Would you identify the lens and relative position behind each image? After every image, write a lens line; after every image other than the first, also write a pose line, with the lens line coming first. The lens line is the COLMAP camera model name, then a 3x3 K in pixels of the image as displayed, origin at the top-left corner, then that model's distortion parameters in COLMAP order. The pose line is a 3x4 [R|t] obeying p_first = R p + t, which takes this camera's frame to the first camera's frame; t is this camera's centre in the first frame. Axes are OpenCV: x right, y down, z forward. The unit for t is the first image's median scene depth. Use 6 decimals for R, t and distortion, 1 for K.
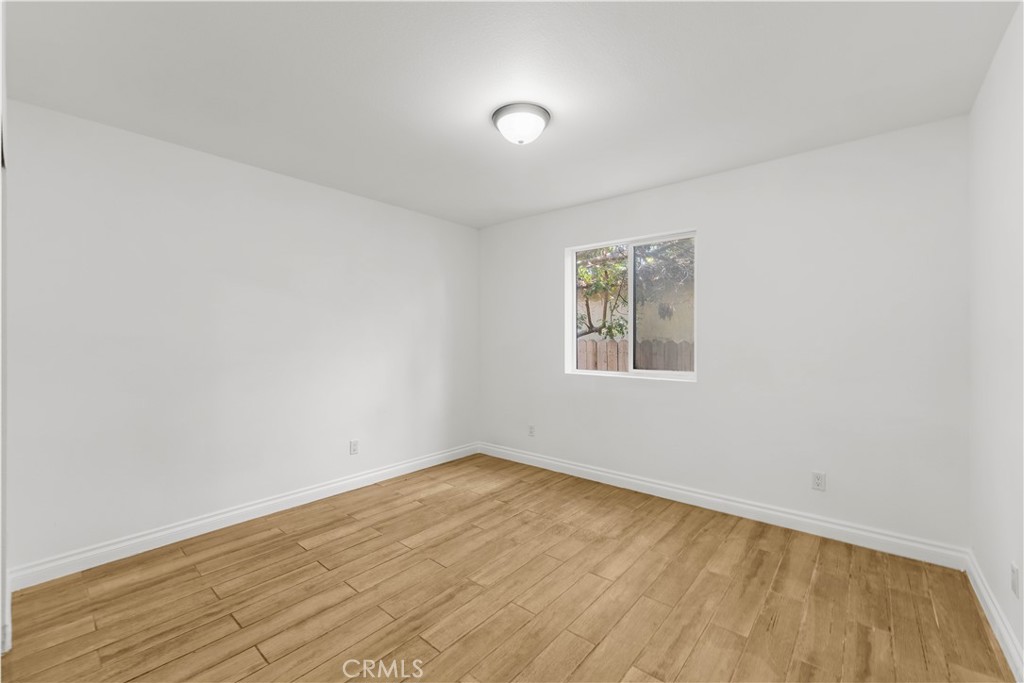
lens RADIAL K [[415.9, 0, 511.7], [0, 415.9, 338.9], [0, 0, 1]] dist [0.002790, -0.000896]
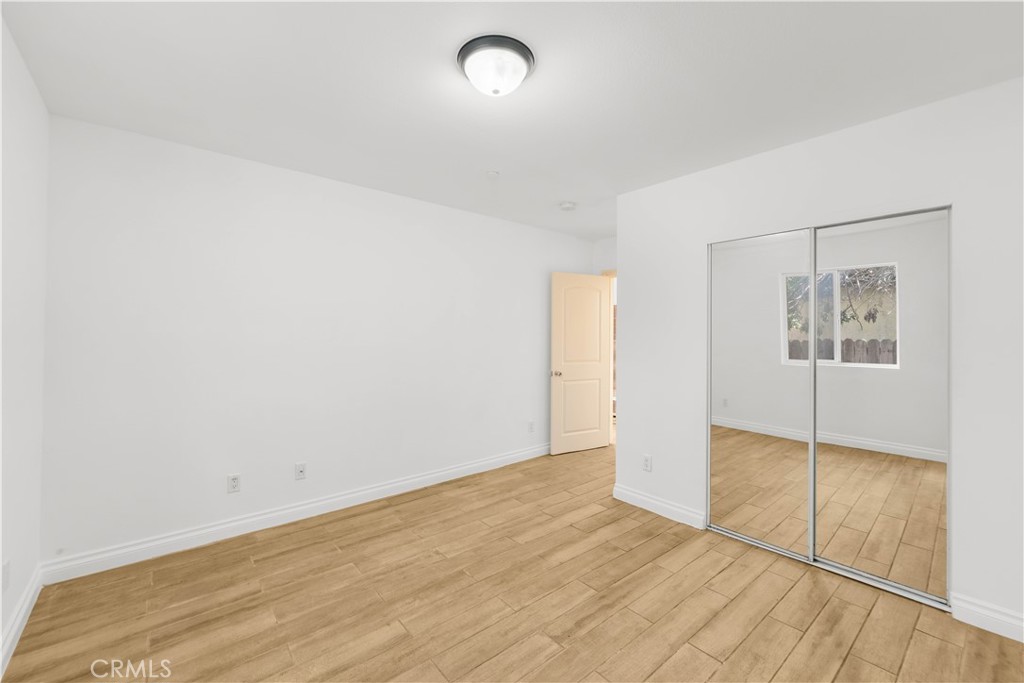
lens RADIAL K [[415.9, 0, 512.5], [0, 415.9, 336.4], [0, 0, 1]] dist [0.002790, -0.000896]
pose [[-0.987150, -0.006362, 0.159670, -0.145550], [-0.005104, 0.999953, 0.008287, -0.034075], [-0.159716, 0.007365, -0.987136, 1.955310]]
